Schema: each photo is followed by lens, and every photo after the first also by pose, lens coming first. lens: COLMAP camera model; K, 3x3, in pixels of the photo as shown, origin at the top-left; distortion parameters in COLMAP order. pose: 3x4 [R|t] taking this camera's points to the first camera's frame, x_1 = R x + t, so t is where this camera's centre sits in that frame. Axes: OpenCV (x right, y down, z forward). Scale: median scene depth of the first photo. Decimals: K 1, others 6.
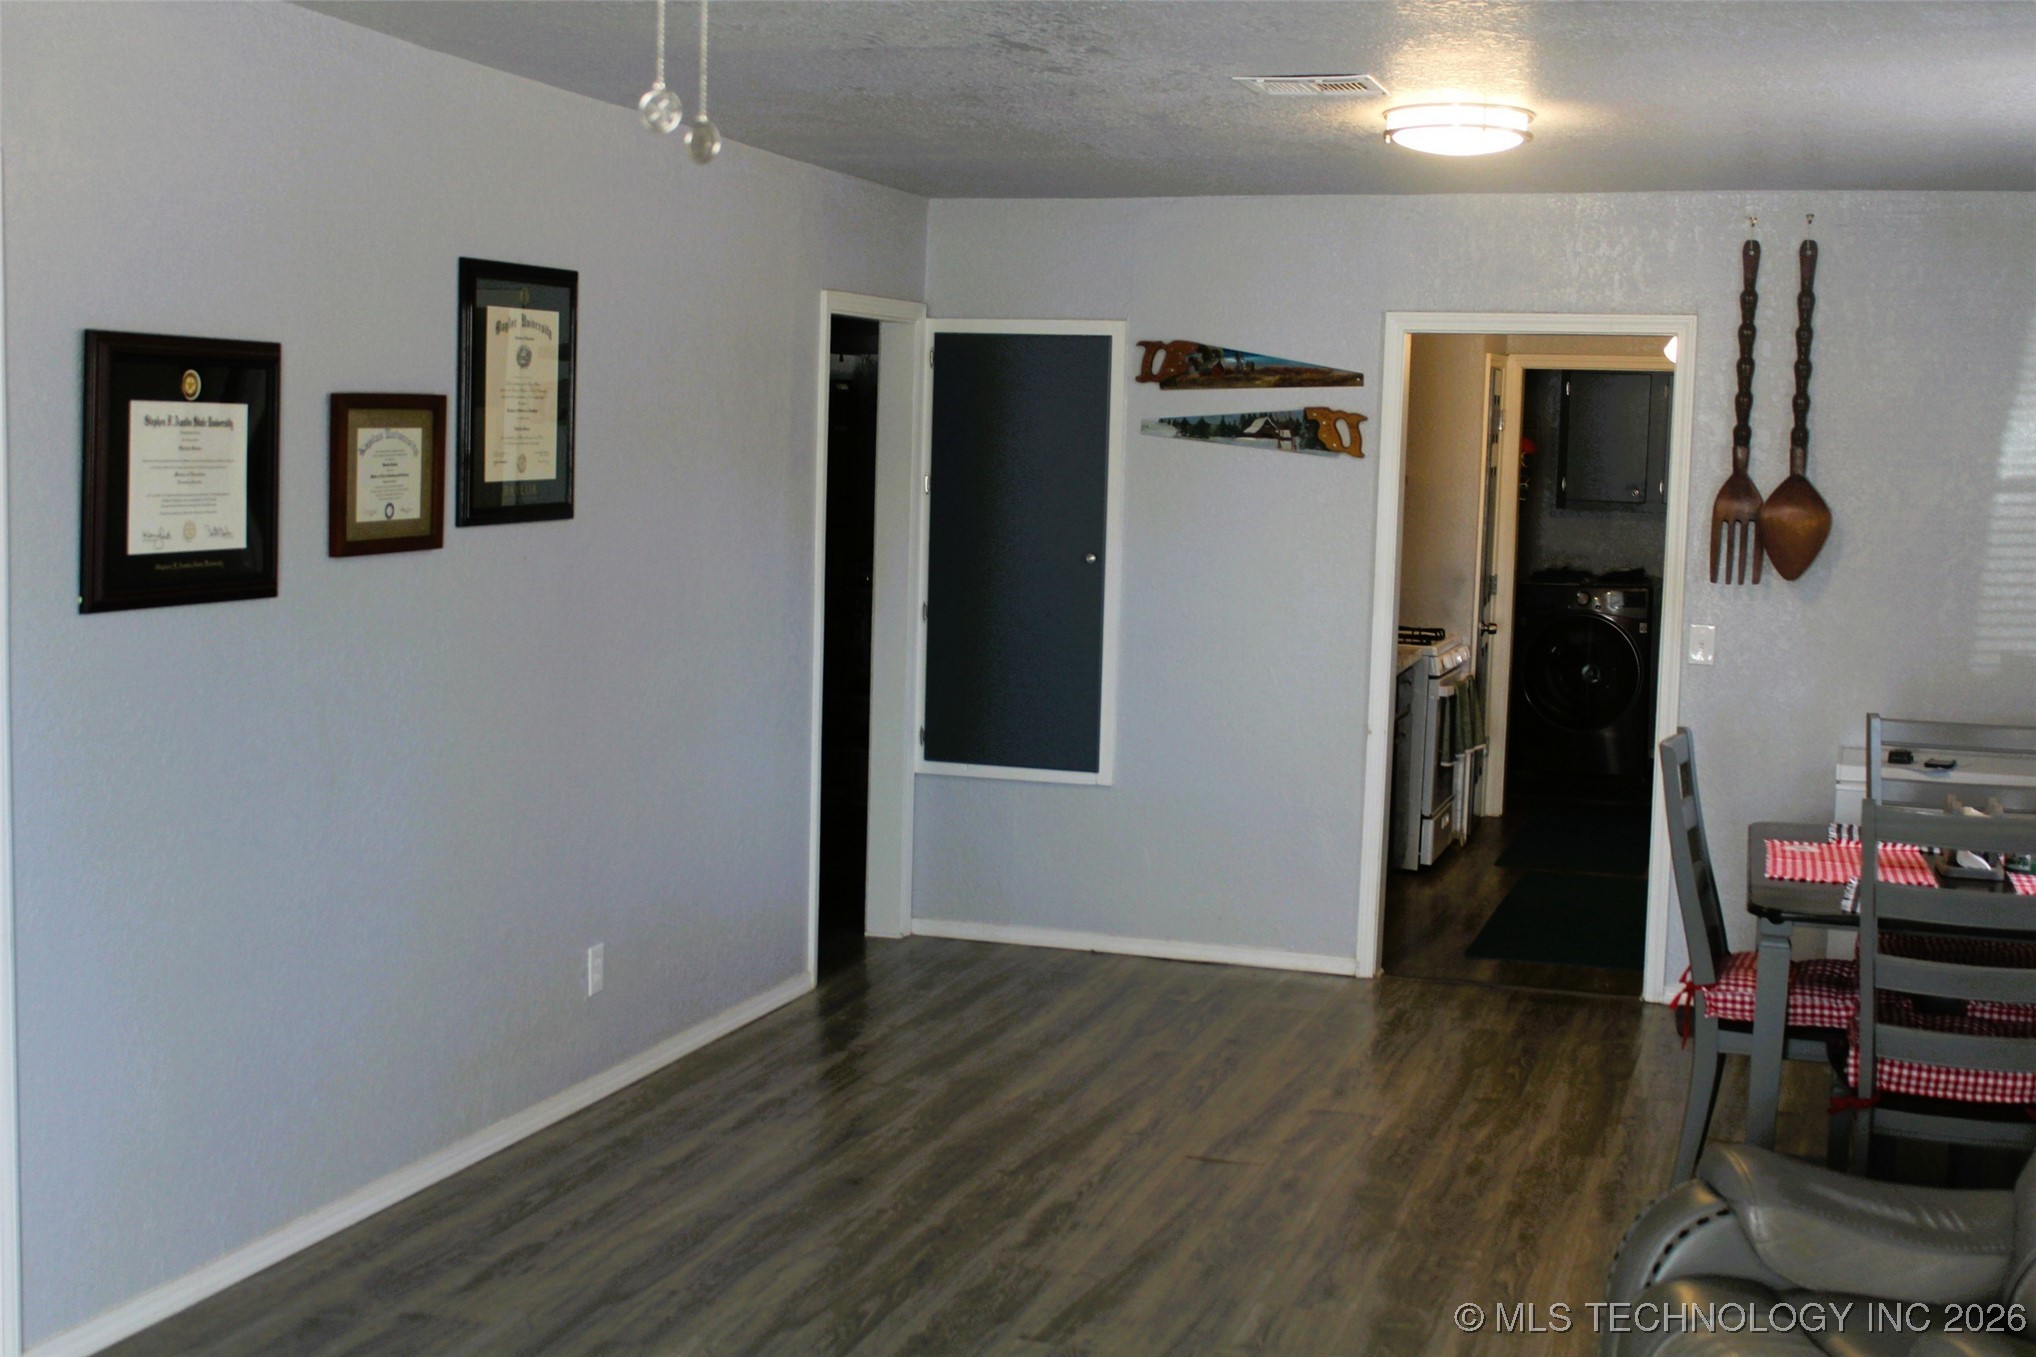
lens RADIAL K [[2528.6, 0, 1061.7], [0, 2528.6, 605.3], [0, 0, 1]] dist [-0.012454, -0.001947]
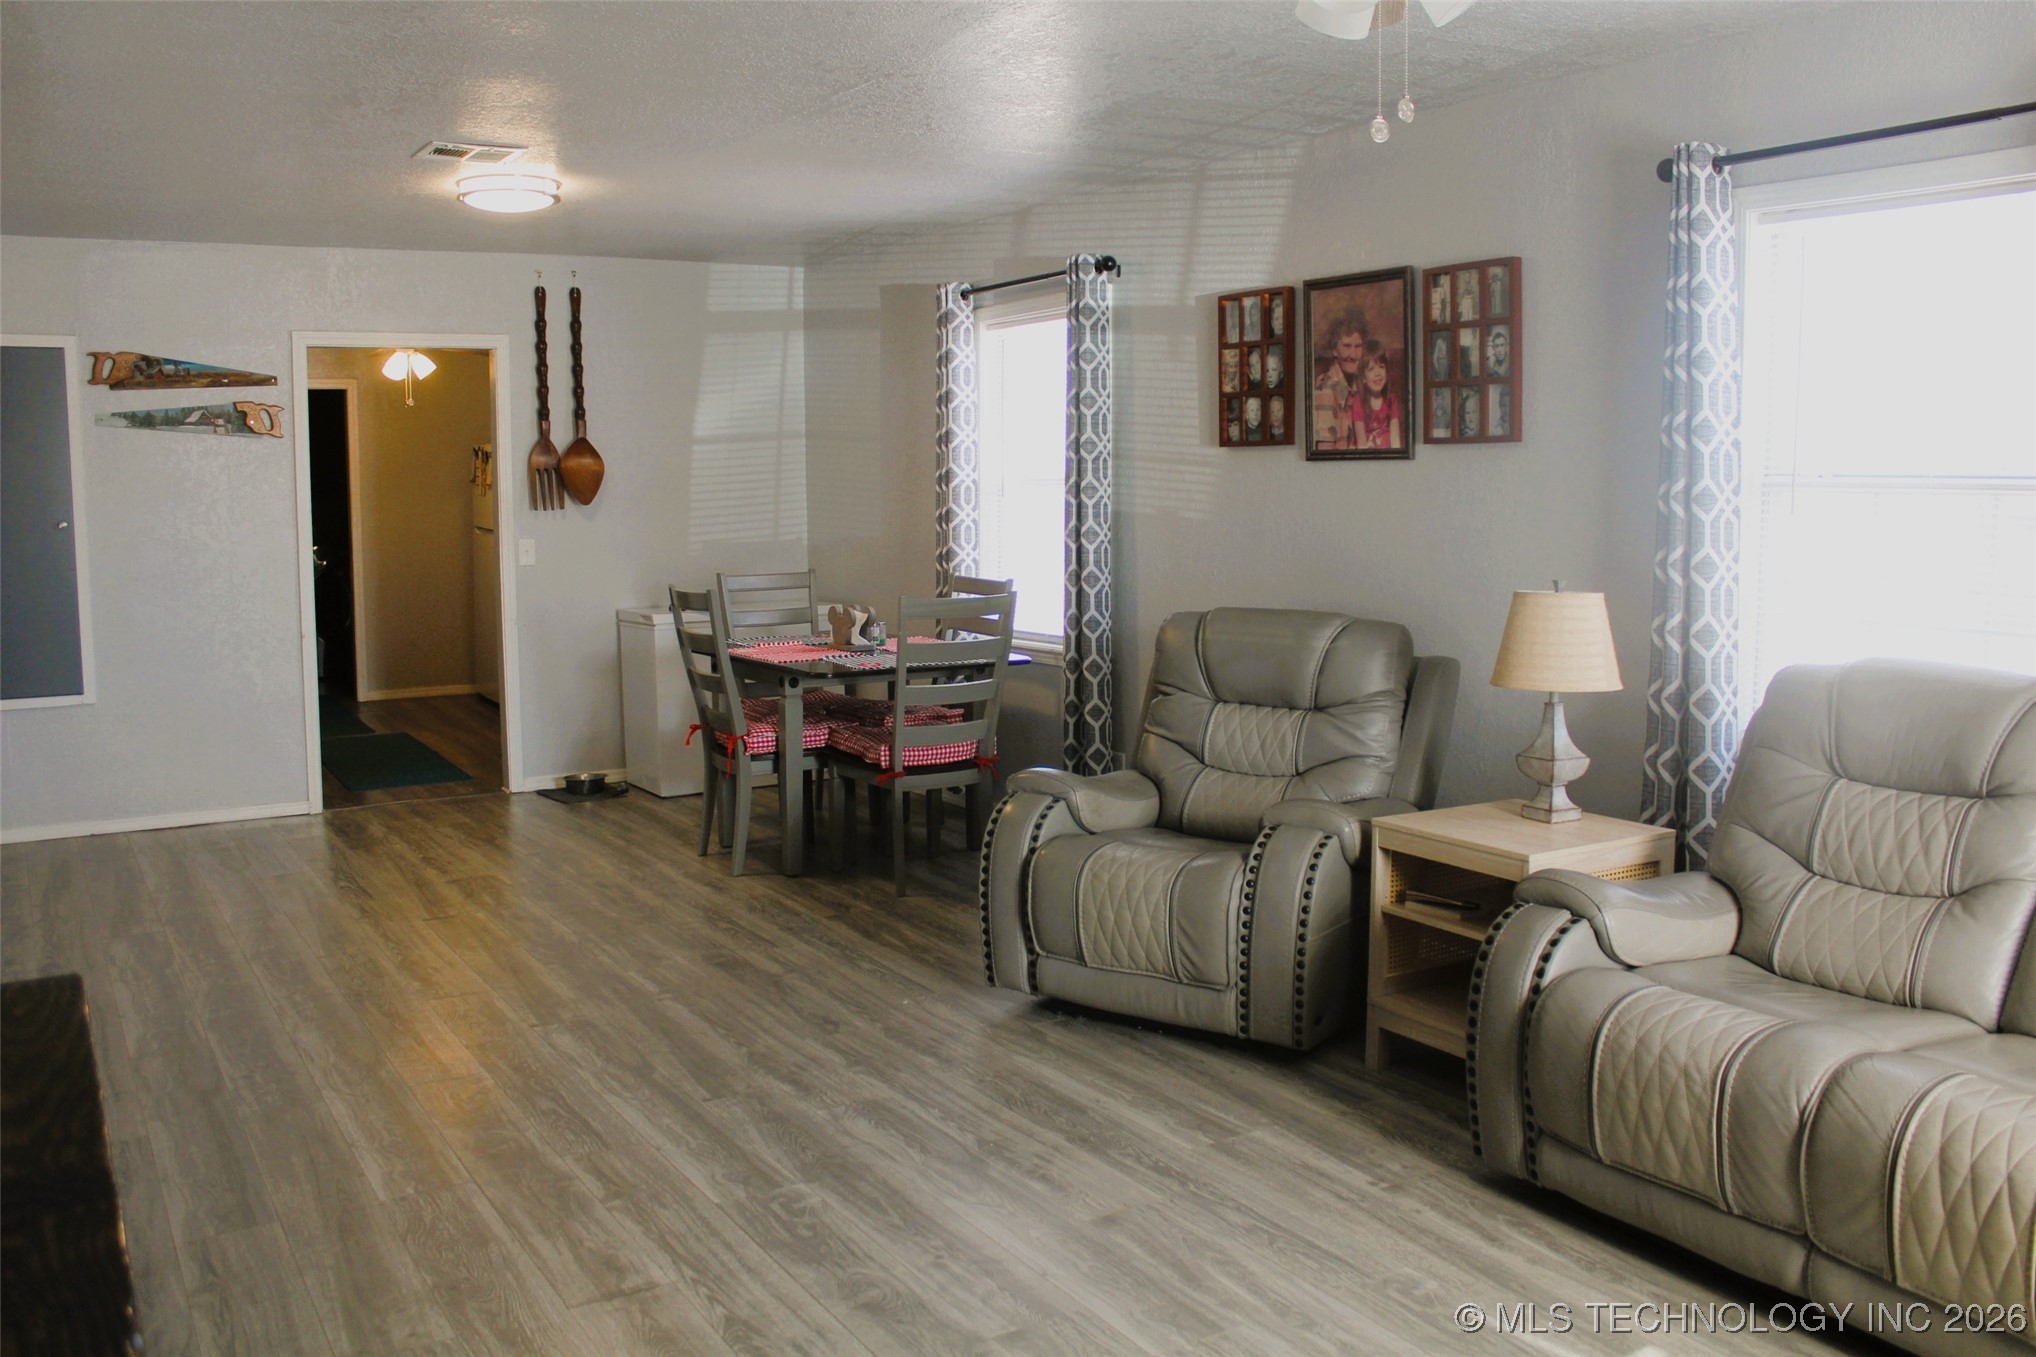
lens RADIAL K [[1685.5, 0, 1018.0], [0, 1685.5, 678.5], [0, 0, 1]] dist [-0.162449, 0.148414]
pose [[0.655810, -0.123171, 0.744810, -0.312796], [0.079114, 0.992381, 0.094453, 0.019975], [-0.750769, -0.003018, 0.660558, 0.119364]]
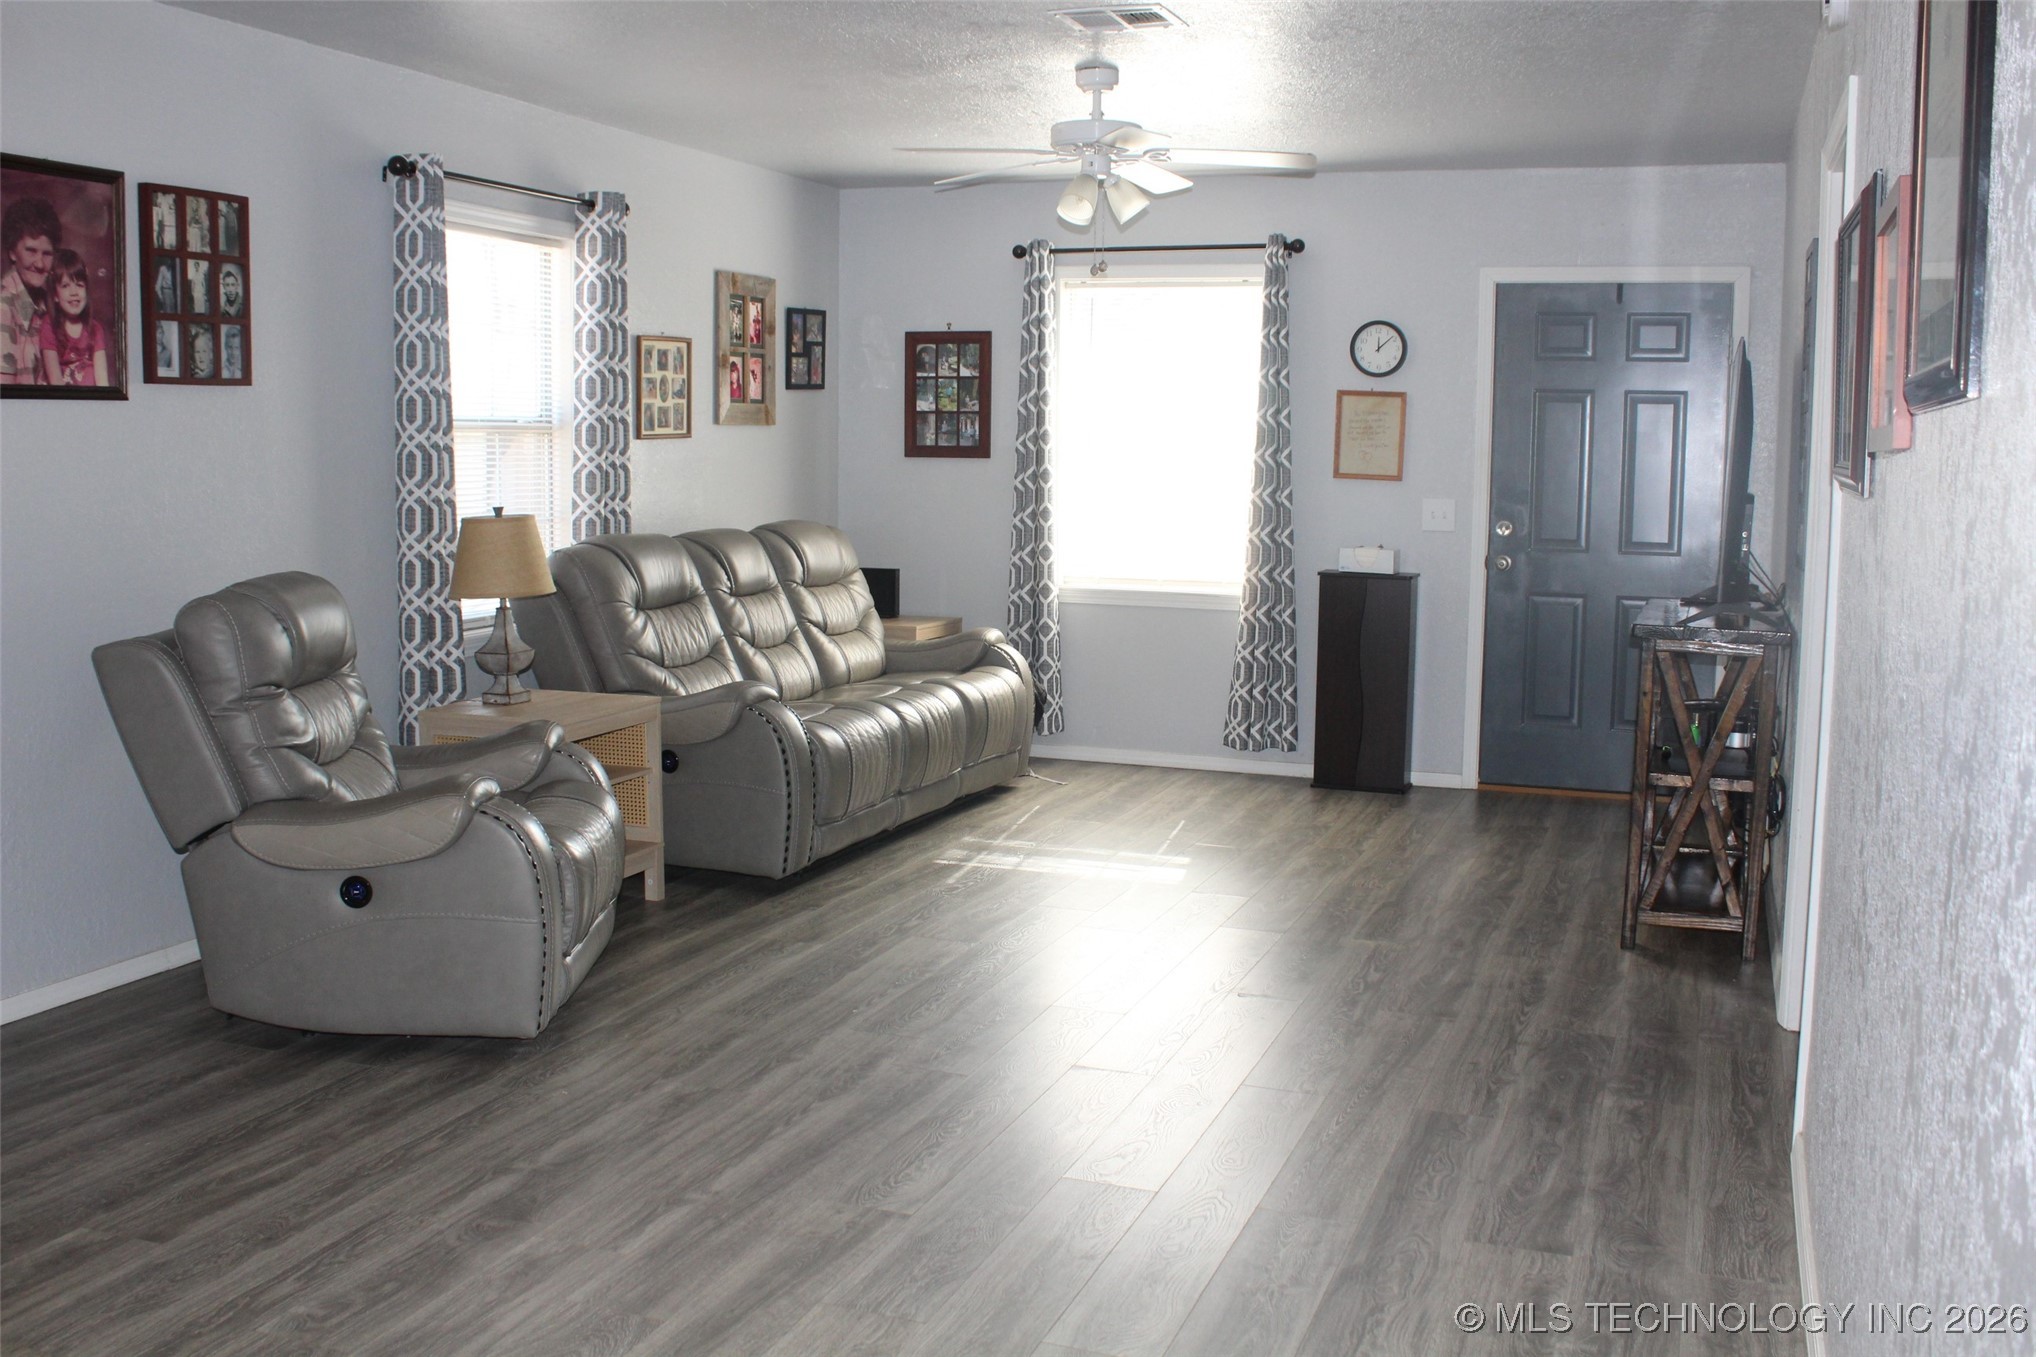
lens RADIAL K [[1910.2, 0, 1018.0], [0, 1910.2, 678.5], [0, 0, 1]] dist [-0.064462, -0.002577]
pose [[-0.997305, -0.048070, 0.055418, -0.055239], [-0.036183, 0.979449, 0.198418, -0.035158], [-0.063817, 0.195879, -0.978549, 1.040214]]
